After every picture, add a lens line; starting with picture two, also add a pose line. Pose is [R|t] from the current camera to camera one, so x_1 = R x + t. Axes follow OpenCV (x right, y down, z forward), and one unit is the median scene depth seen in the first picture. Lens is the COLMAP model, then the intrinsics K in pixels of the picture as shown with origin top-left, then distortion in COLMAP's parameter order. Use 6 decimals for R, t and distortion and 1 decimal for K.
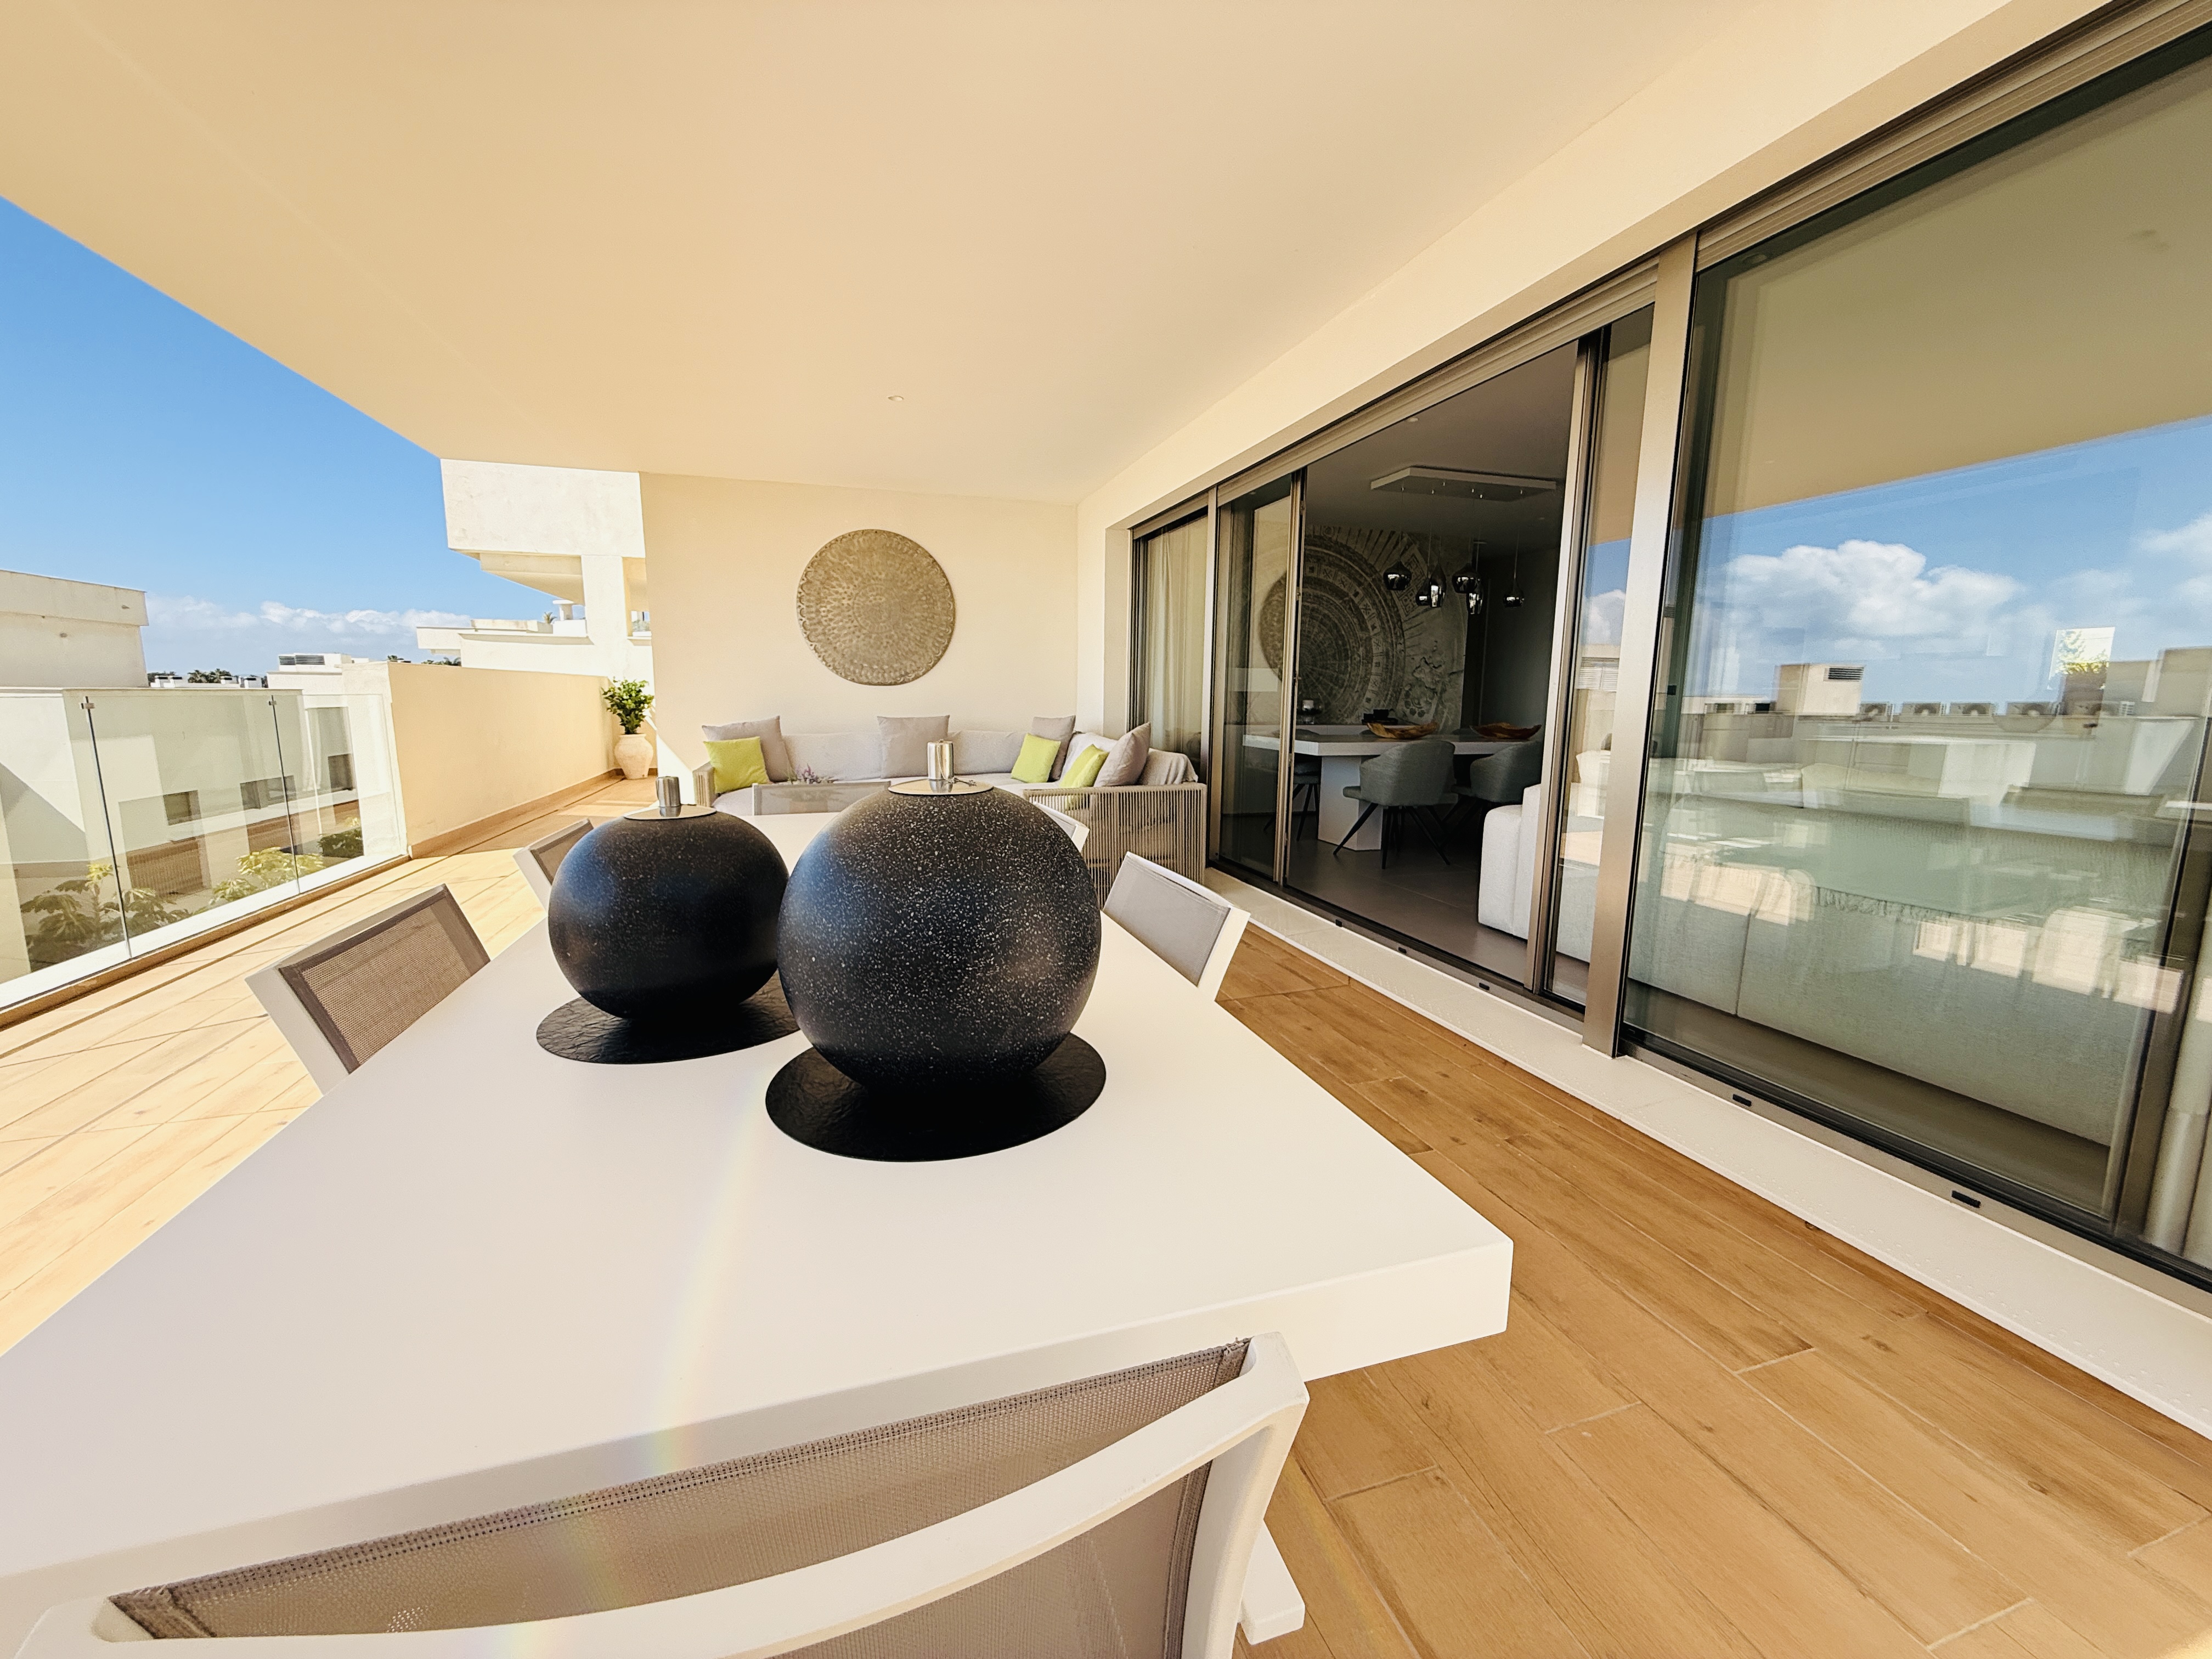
lens RADIAL K [[877.0, 0, 1107.7], [0, 877.0, 824.7], [0, 0, 1]] dist [0.001960, -0.000207]
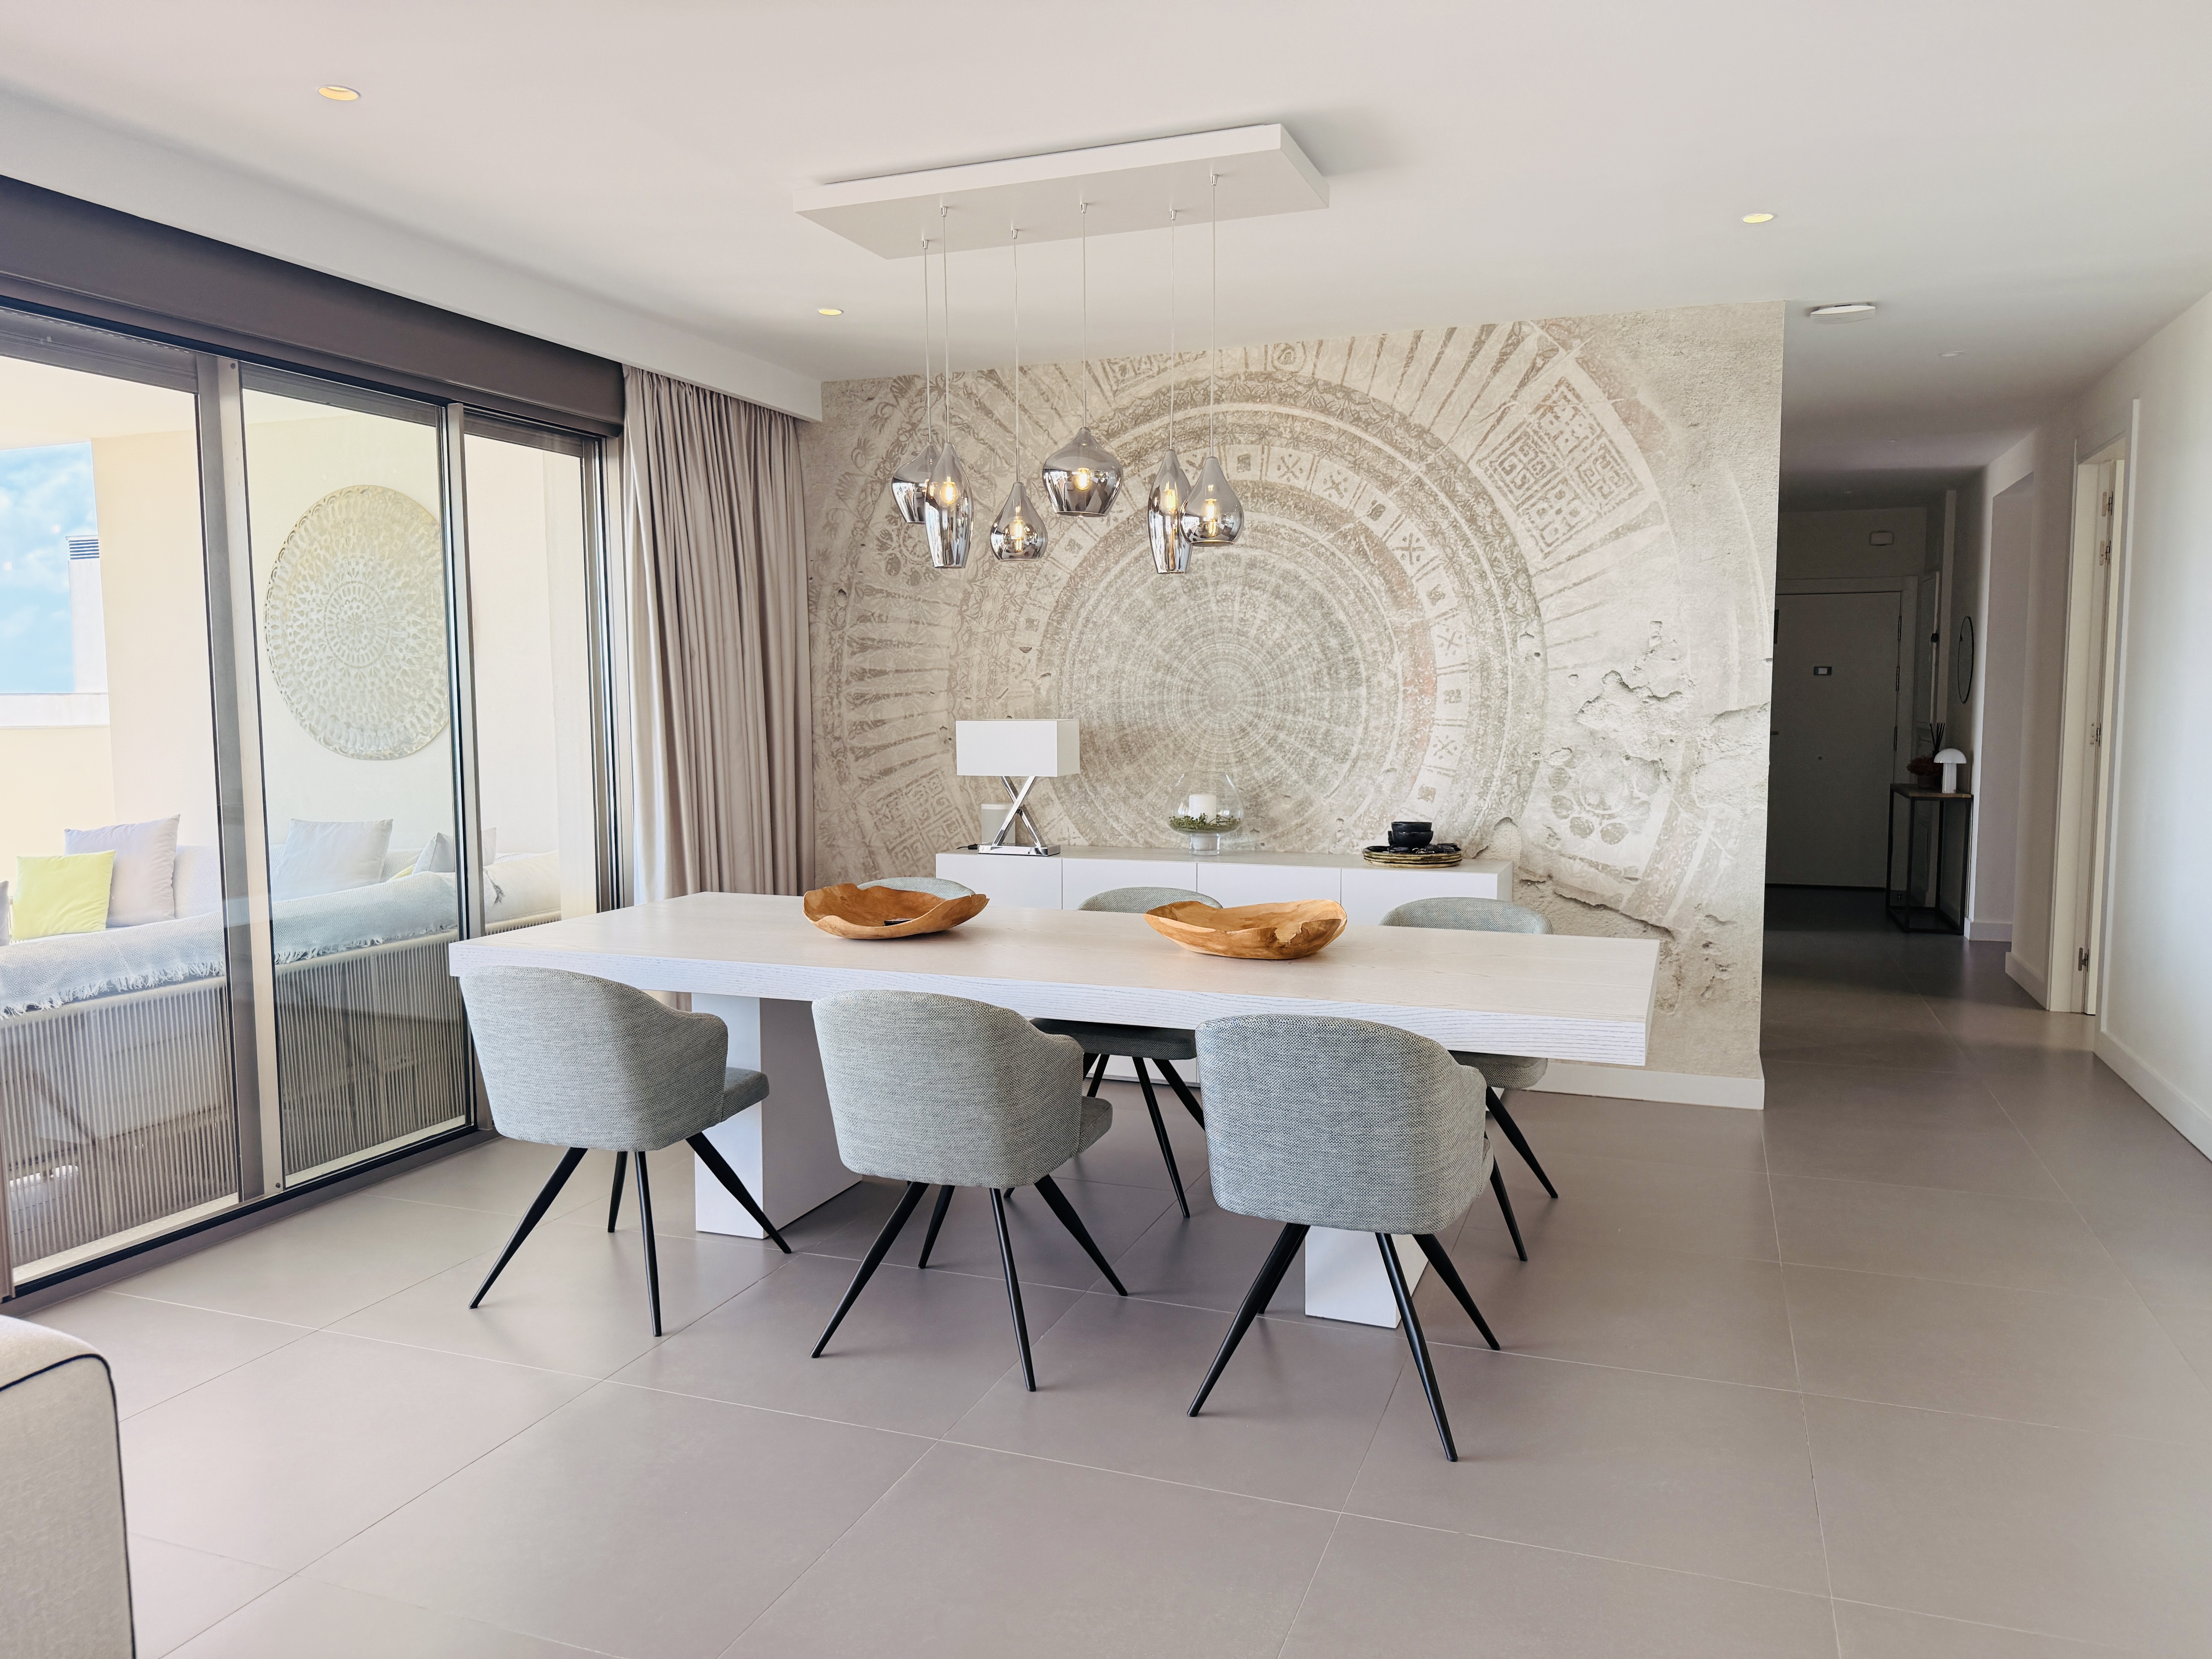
lens RADIAL K [[1569.0, 0, 1105.3], [0, 1569.0, 837.6], [0, 0, 1]] dist [0.208780, -0.466603]
pose [[0.787543, 0.041622, -0.614852, 0.737016], [-0.076083, 0.996650, -0.029985, -0.115261], [0.611545, 0.070395, 0.788072, 0.490335]]
